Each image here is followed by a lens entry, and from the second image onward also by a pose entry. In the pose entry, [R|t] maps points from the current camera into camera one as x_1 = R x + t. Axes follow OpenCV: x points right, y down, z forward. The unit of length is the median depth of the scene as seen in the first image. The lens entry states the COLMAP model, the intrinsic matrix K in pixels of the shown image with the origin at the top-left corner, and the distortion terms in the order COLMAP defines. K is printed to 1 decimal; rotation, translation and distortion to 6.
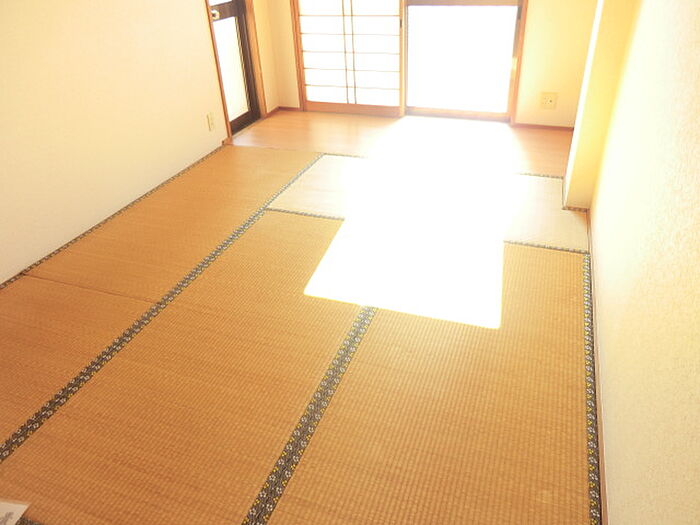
lens RADIAL K [[501.9, 0, 356.9], [0, 501.9, 256.5], [0, 0, 1]] dist [-0.083089, 0.049685]
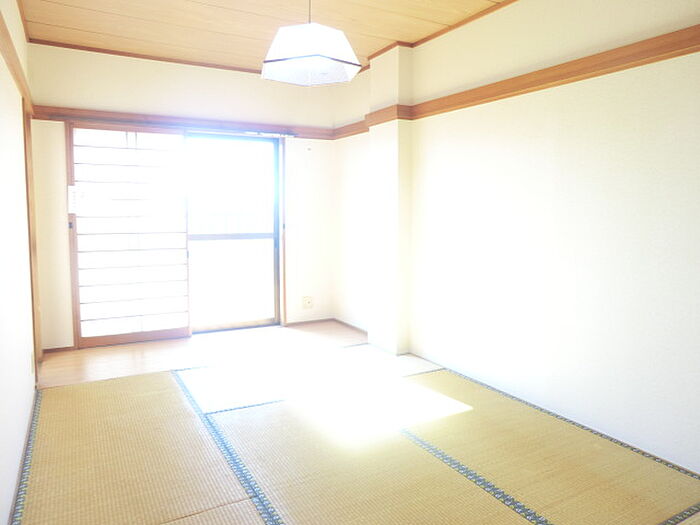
lens RADIAL K [[501.9, 0, 354.8], [0, 501.9, 262.8], [0, 0, 1]] dist [-0.083089, 0.049685]
pose [[0.657943, -0.038101, 0.752103, -0.510145], [0.379471, 0.879430, -0.287412, 0.025236], [-0.650471, 0.474502, 0.593072, 0.064137]]
